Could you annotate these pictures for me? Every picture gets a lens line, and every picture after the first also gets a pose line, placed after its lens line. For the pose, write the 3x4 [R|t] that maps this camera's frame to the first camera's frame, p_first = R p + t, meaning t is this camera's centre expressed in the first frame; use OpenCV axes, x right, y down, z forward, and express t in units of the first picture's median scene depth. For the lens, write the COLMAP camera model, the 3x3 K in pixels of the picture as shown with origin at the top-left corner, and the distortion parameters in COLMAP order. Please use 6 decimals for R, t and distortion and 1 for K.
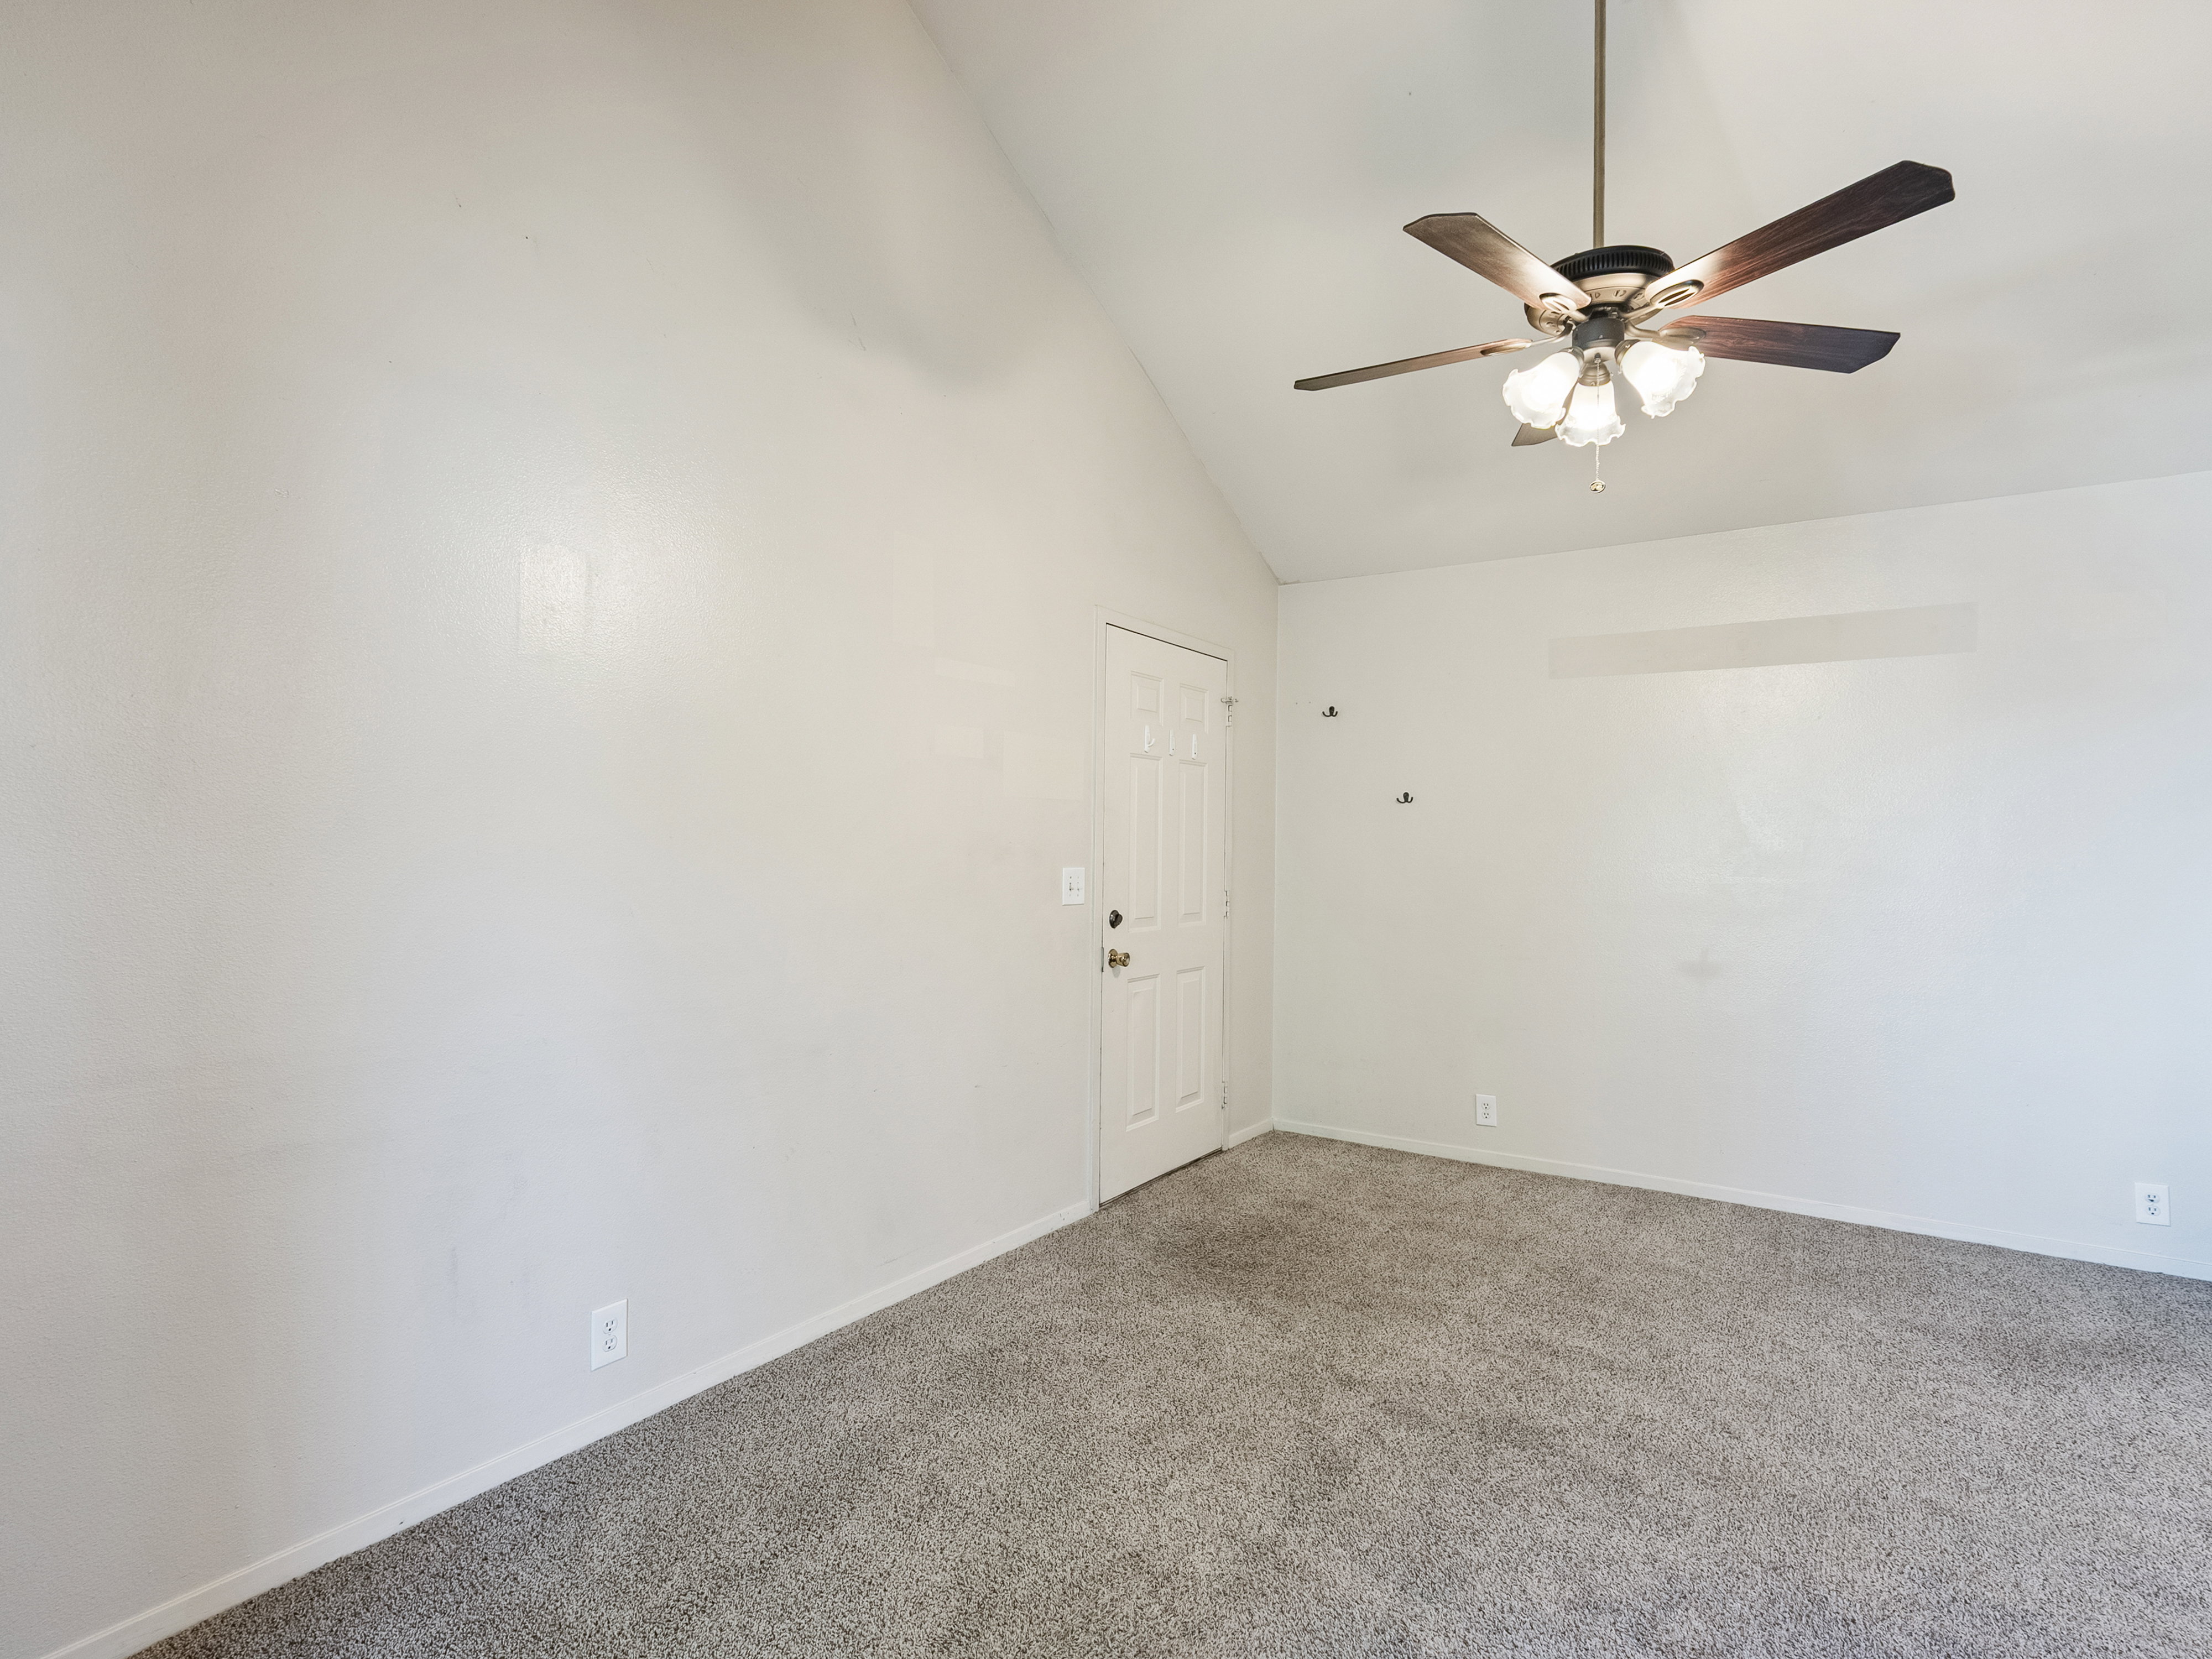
lens RADIAL K [[1135.2, 0, 1113.3], [0, 1135.2, 835.1], [0, 0, 1]] dist [-0.010735, 0.005440]
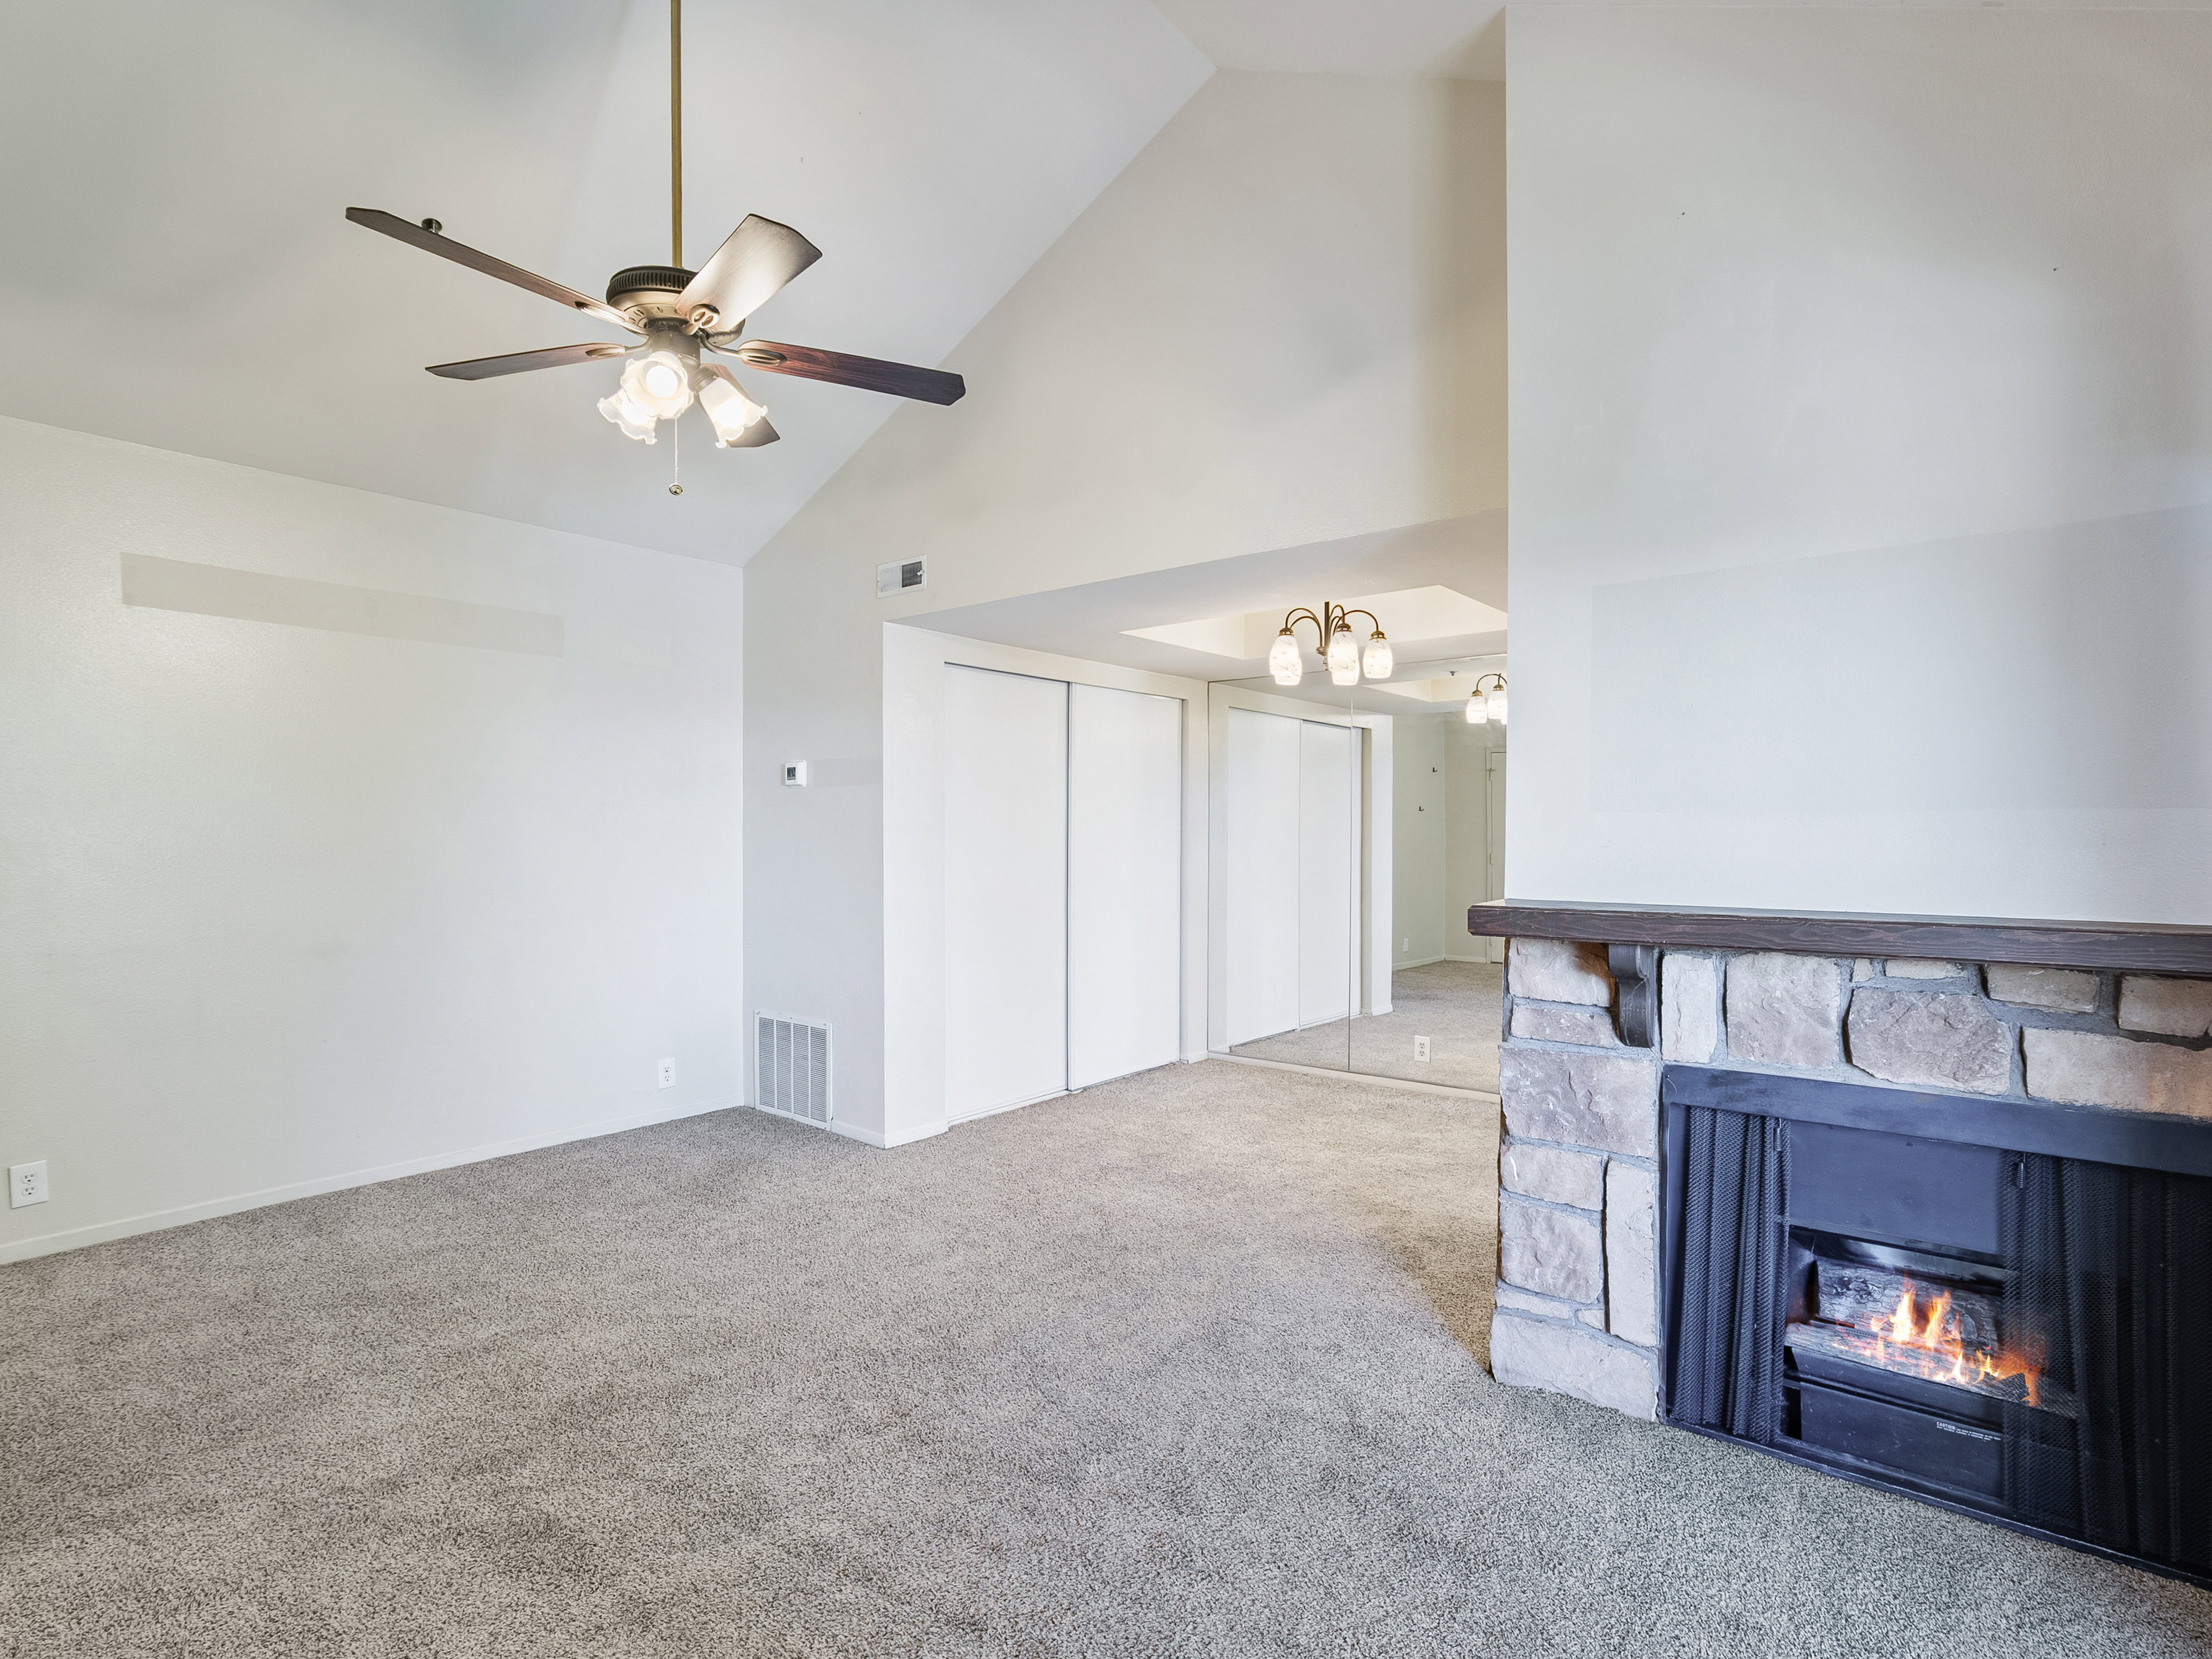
lens RADIAL K [[1135.2, 0, 1100.5], [0, 1135.2, 852.5], [0, 0, 1]] dist [-0.010735, 0.005440]
pose [[0.093571, -0.030434, 0.995147, -0.355291], [-0.010100, 0.999452, 0.031515, 0.000879], [-0.995561, -0.013000, 0.093212, 0.279827]]
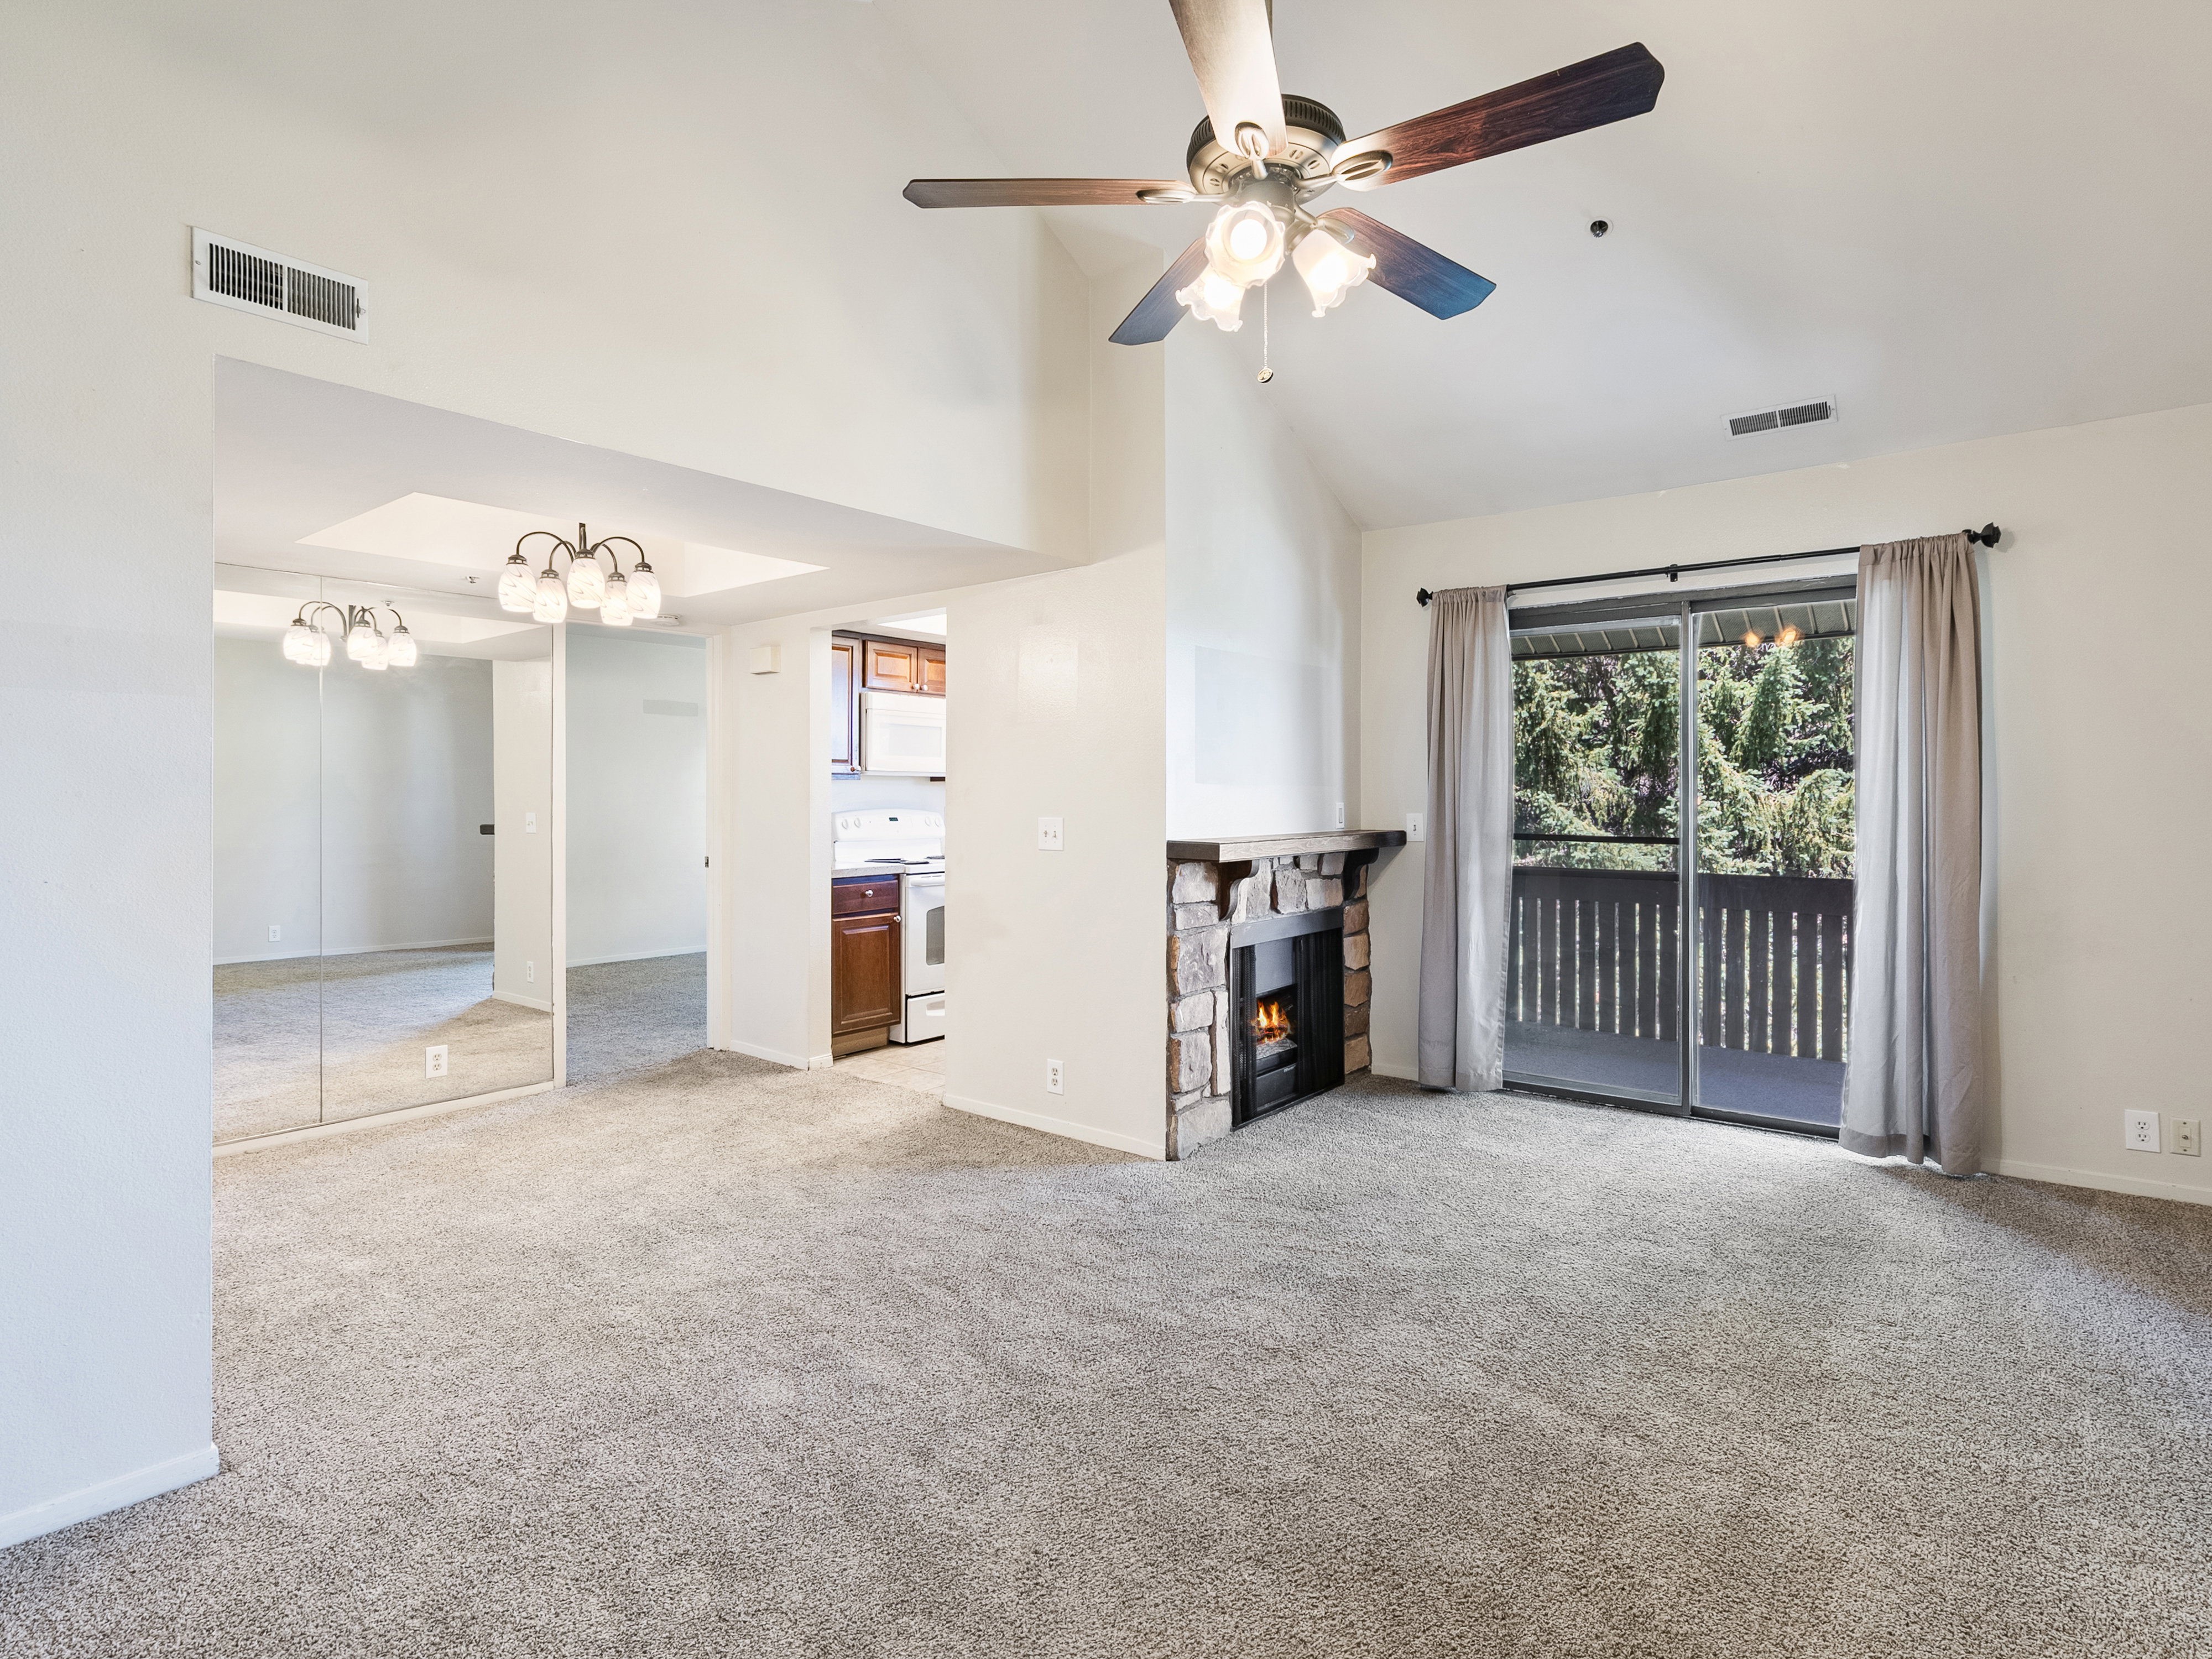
lens RADIAL K [[1135.2, 0, 1109.0], [0, 1135.2, 792.7], [0, 0, 1]] dist [-0.010735, 0.005440]
pose [[-0.996947, -0.011324, 0.077252, 0.268035], [-0.012354, 0.999841, -0.012862, 0.015936], [-0.077094, -0.013777, -0.996929, 1.070884]]
